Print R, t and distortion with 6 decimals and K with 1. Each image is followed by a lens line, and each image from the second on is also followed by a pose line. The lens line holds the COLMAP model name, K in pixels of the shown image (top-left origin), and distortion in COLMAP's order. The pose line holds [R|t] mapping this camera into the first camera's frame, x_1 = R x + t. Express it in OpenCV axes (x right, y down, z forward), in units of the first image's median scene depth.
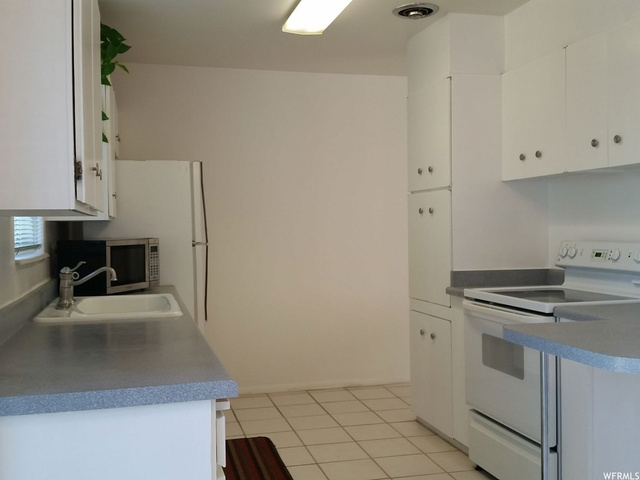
lens RADIAL K [[696.9, 0, 320.0], [0, 696.9, 240.0], [0, 0, 1]] dist [0.094440, -0.014200]
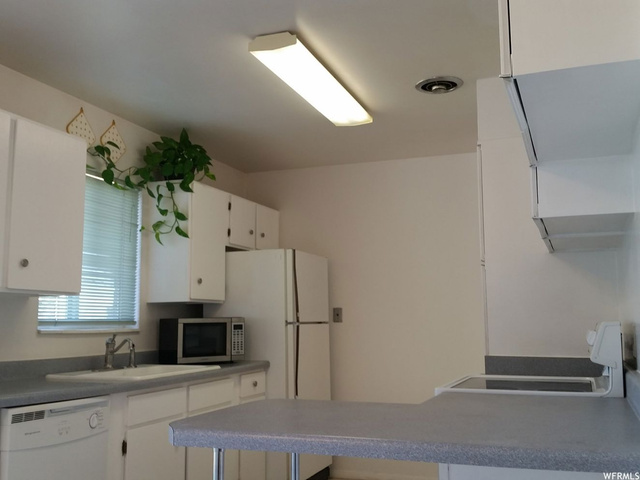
lens RADIAL K [[696.9, 0, 320.0], [0, 696.9, 240.0], [0, 0, 1]] dist [0.094440, -0.014200]
pose [[0.816249, -0.061678, -0.574398, 0.537722], [-0.014647, 0.991755, -0.127307, 0.015493], [0.577515, 0.112327, 0.808616, 0.136710]]
